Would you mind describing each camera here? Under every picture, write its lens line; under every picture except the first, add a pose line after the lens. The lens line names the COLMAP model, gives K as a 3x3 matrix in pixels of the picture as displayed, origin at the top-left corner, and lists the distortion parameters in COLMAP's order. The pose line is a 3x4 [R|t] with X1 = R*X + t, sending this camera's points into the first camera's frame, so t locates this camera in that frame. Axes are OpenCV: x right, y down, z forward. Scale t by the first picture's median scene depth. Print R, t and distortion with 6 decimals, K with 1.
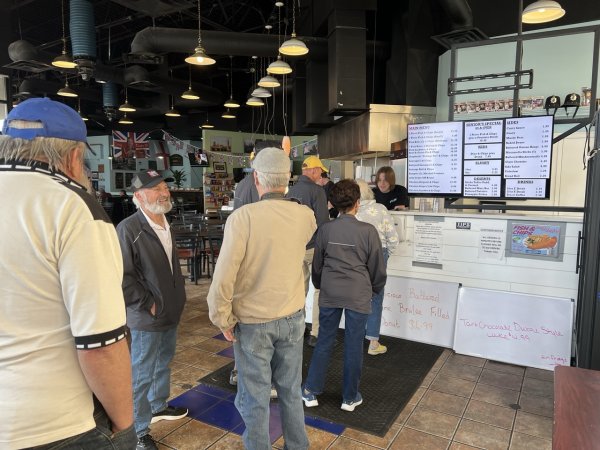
lens RADIAL K [[454.4, 0, 299.7], [0, 454.4, 225.9], [0, 0, 1]] dist [-0.007594, 0.000597]
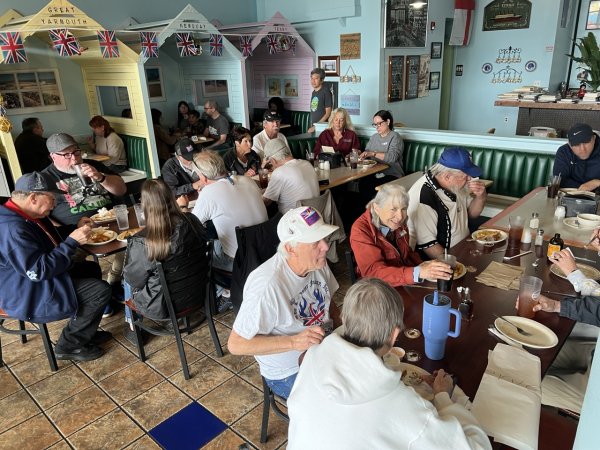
lens RADIAL K [[454.4, 0, 299.8], [0, 454.4, 225.2], [0, 0, 1]] dist [-0.007594, 0.000597]
pose [[0.837122, 0.159244, -0.523324, -0.260646], [-0.018477, 0.964374, 0.263896, -0.083735], [0.546703, -0.211244, 0.810241, 0.655907]]
